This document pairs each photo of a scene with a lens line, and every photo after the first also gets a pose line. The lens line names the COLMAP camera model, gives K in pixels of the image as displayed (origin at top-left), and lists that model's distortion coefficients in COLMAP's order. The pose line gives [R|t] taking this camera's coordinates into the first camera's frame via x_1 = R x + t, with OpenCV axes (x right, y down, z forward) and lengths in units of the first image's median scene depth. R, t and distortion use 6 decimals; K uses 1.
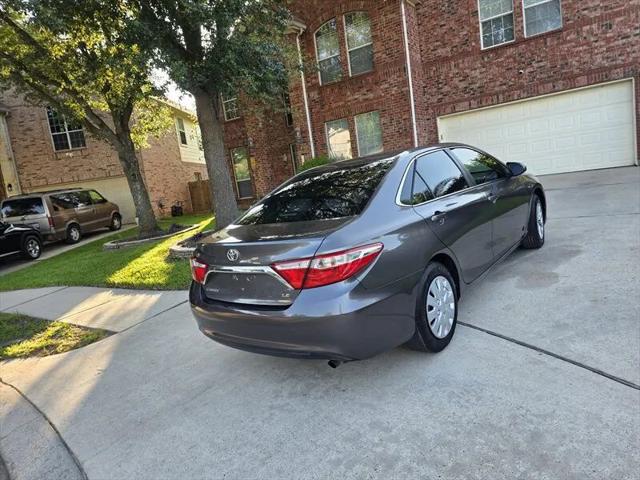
lens RADIAL K [[431.9, 0, 323.6], [0, 431.9, 242.1], [0, 0, 1]] dist [0.068010, -0.065817]
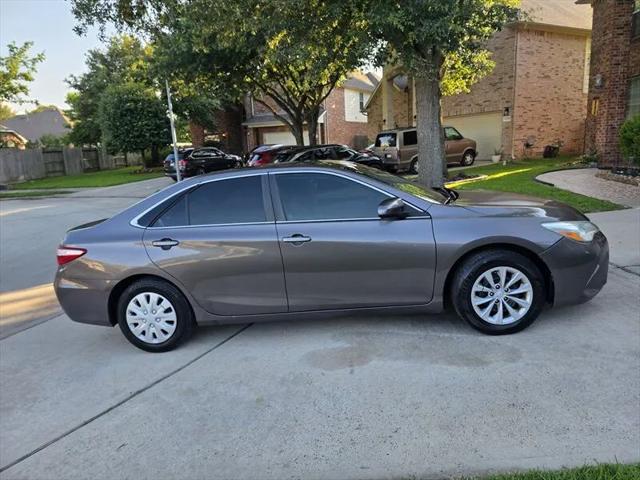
lens RADIAL K [[431.9, 0, 324.1], [0, 431.9, 228.6], [0, 0, 1]] dist [0.068010, -0.065817]
pose [[0.522388, 0.262223, -0.811388, 0.518498], [-0.134981, 0.964974, 0.224955, -0.151230], [0.841957, -0.007992, 0.539486, 0.282069]]
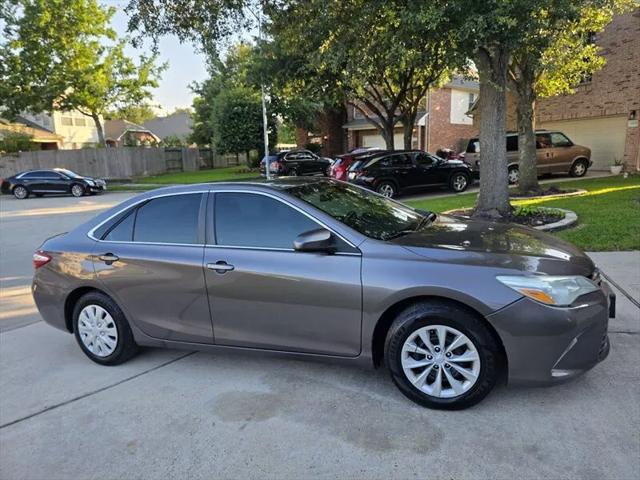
lens RADIAL K [[431.9, 0, 324.6], [0, 431.9, 230.3], [0, 0, 1]] dist [0.068010, -0.065817]
pose [[0.287378, 0.290447, -0.912718, 0.532029], [-0.139017, 0.955472, 0.260282, -0.184218], [0.947675, 0.052084, 0.314959, 0.442070]]
